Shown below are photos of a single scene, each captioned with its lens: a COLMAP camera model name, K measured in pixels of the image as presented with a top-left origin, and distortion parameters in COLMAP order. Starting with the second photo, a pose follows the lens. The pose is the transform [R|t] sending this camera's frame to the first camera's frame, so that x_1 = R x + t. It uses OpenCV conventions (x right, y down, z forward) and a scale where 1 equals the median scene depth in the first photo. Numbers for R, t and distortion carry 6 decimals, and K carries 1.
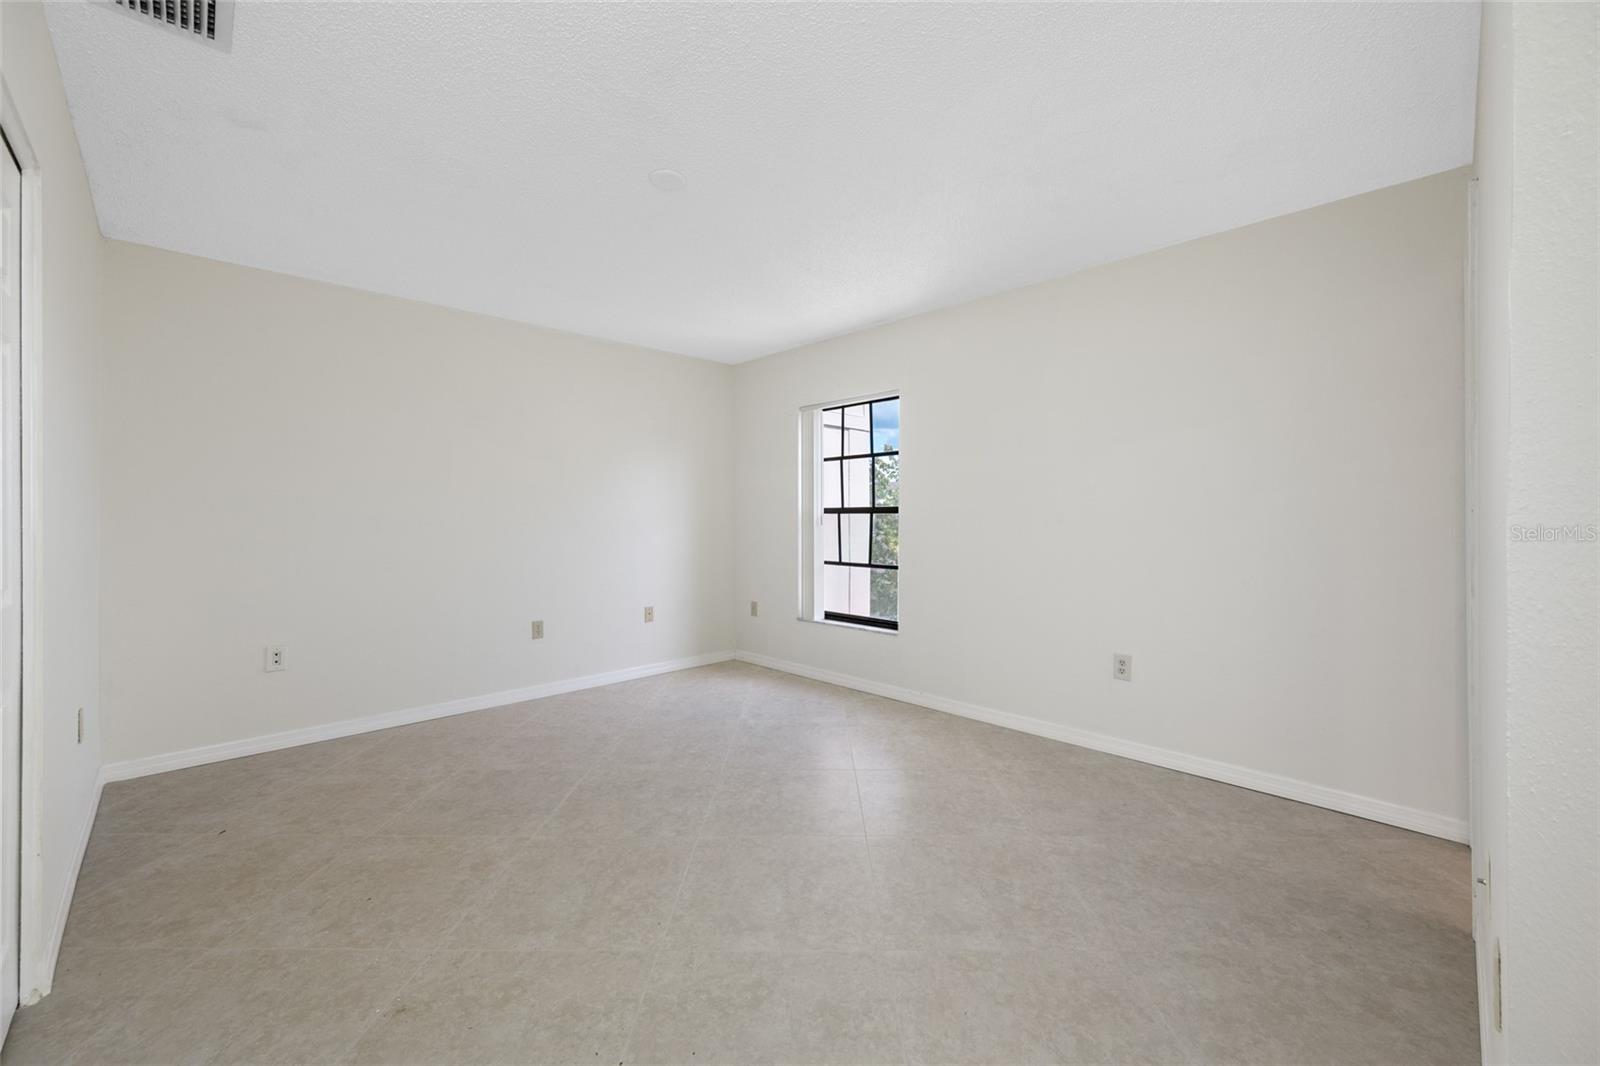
lens RADIAL K [[630.6, 0, 799.2], [0, 630.6, 522.3], [0, 0, 1]] dist [0.002492, 0.000377]
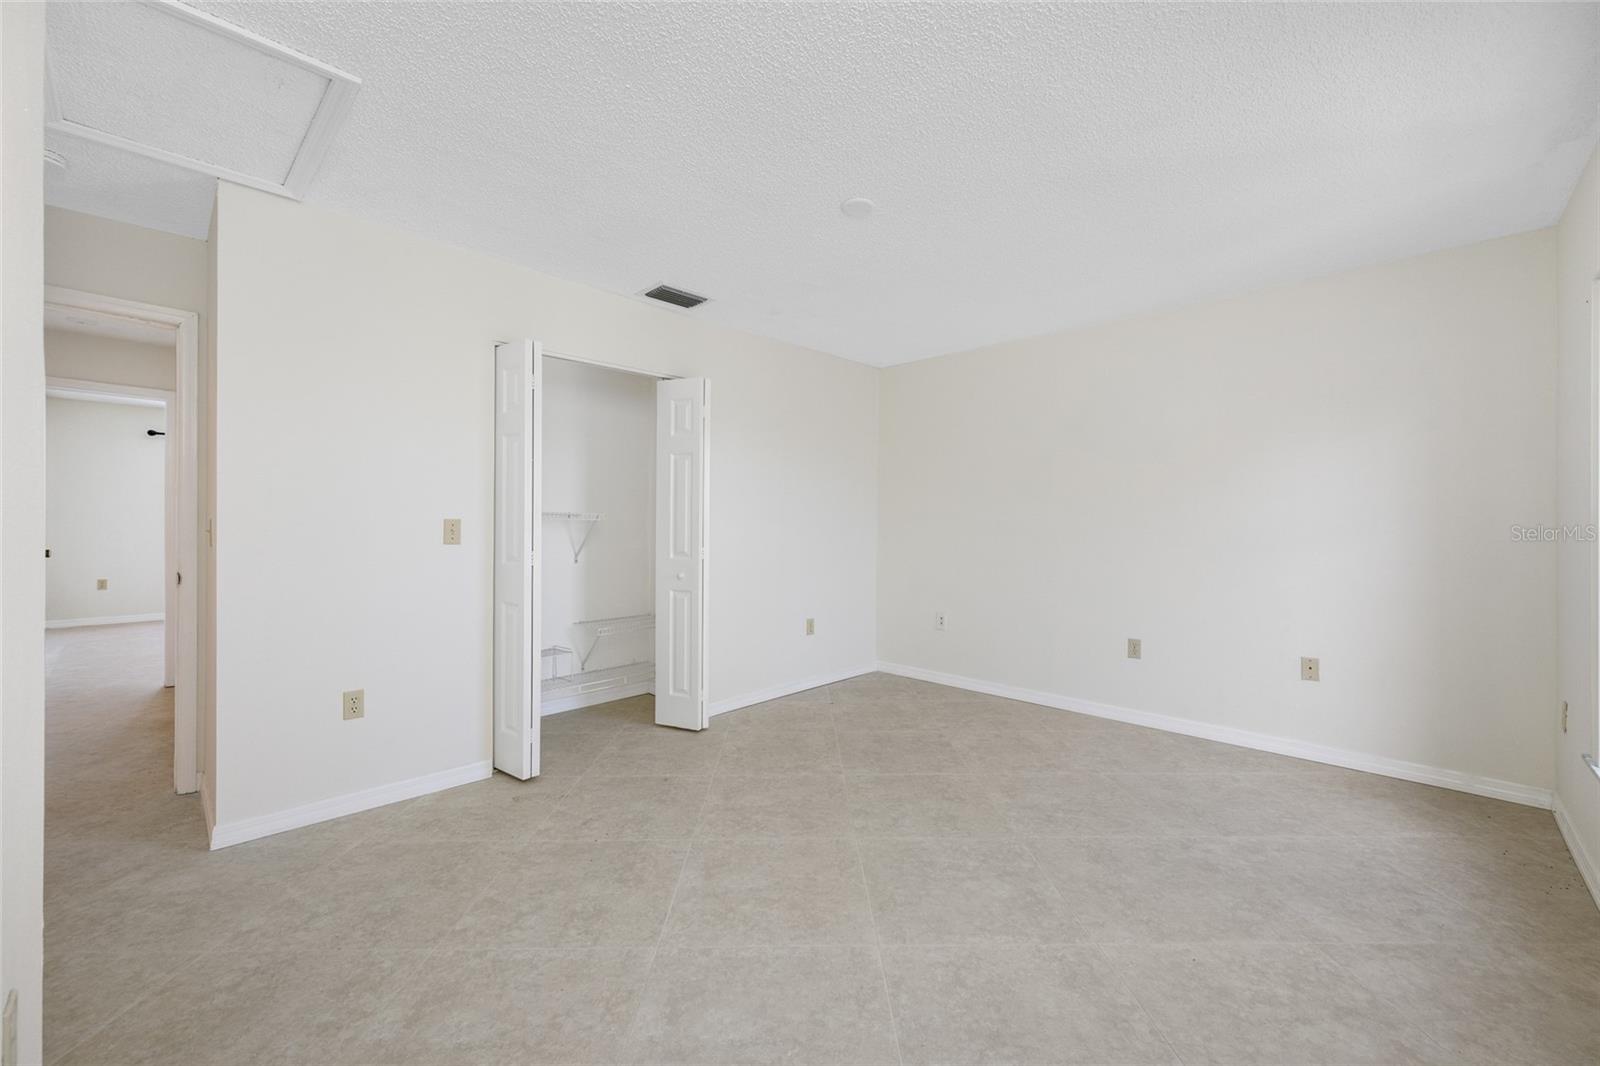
lens RADIAL K [[635.5, 0, 813.3], [0, 635.5, 527.1], [0, 0, 1]] dist [0.000816, 0.000028]
pose [[0.043276, 0.006823, -0.999040, 0.769454], [-0.010995, 0.999919, 0.006353, -0.010333], [0.999003, 0.010709, 0.043348, 0.785803]]
